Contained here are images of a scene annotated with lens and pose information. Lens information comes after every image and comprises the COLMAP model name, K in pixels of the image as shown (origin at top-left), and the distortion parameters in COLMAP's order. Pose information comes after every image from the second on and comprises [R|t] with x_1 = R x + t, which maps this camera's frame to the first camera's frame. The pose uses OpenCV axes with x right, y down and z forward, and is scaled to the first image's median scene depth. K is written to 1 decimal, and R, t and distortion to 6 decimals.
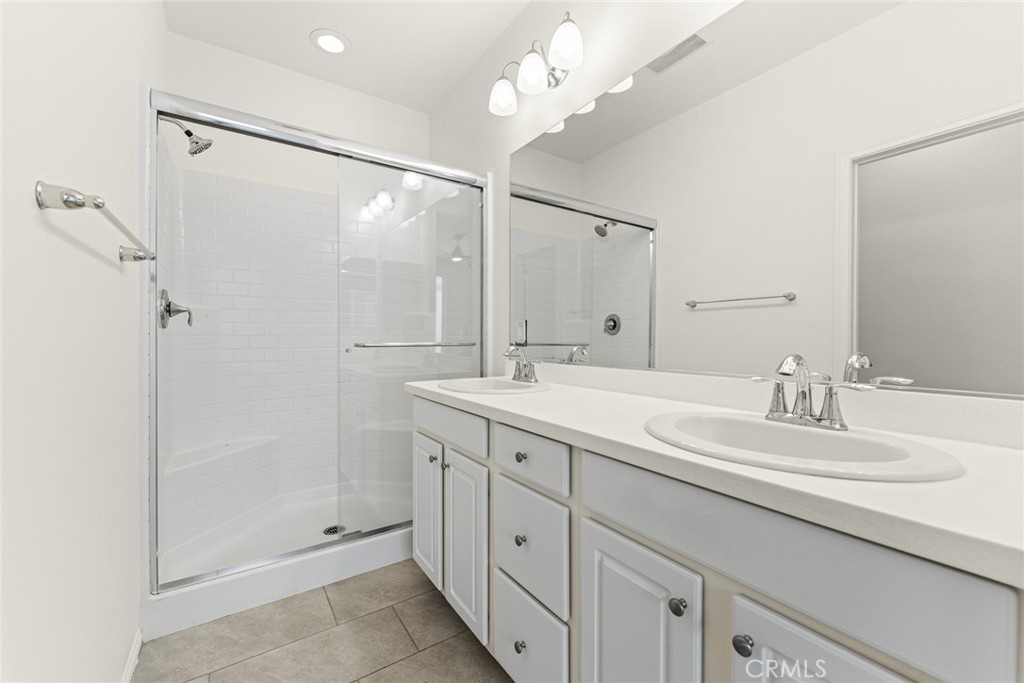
lens RADIAL K [[418.1, 0, 513.9], [0, 418.1, 341.6], [0, 0, 1]] dist [-0.001489, 0.000822]
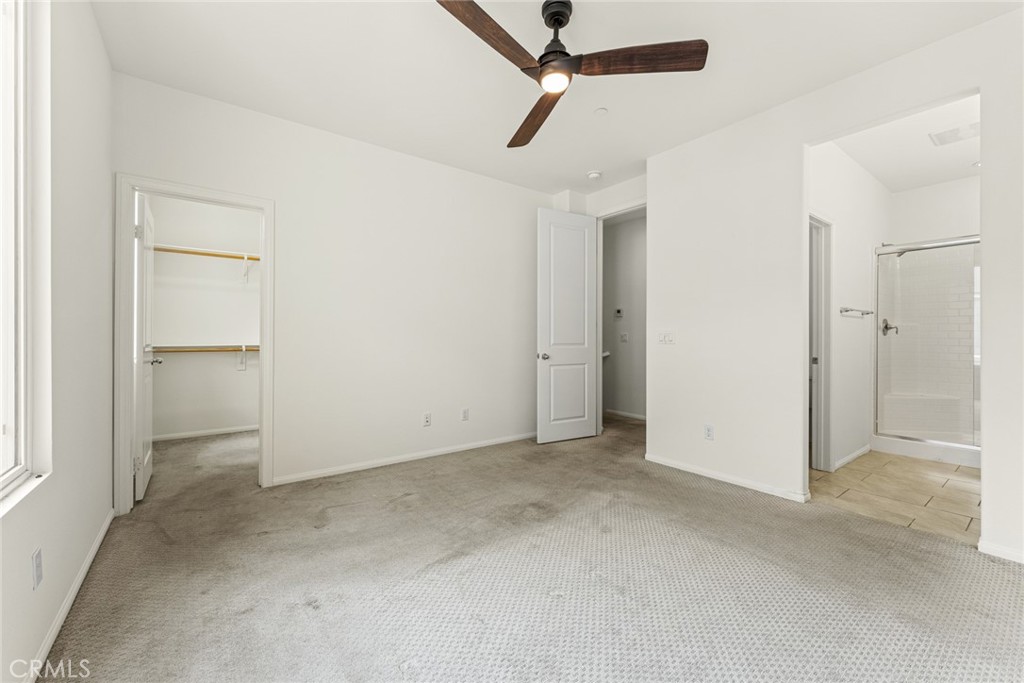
lens RADIAL K [[418.1, 0, 513.1], [0, 418.1, 339.9], [0, 0, 1]] dist [-0.001489, 0.000822]
pose [[0.061881, -0.000309, -0.998084, 1.375712], [-0.001674, 0.999999, -0.000413, -0.003040], [0.998082, 0.001696, 0.061880, -1.227702]]
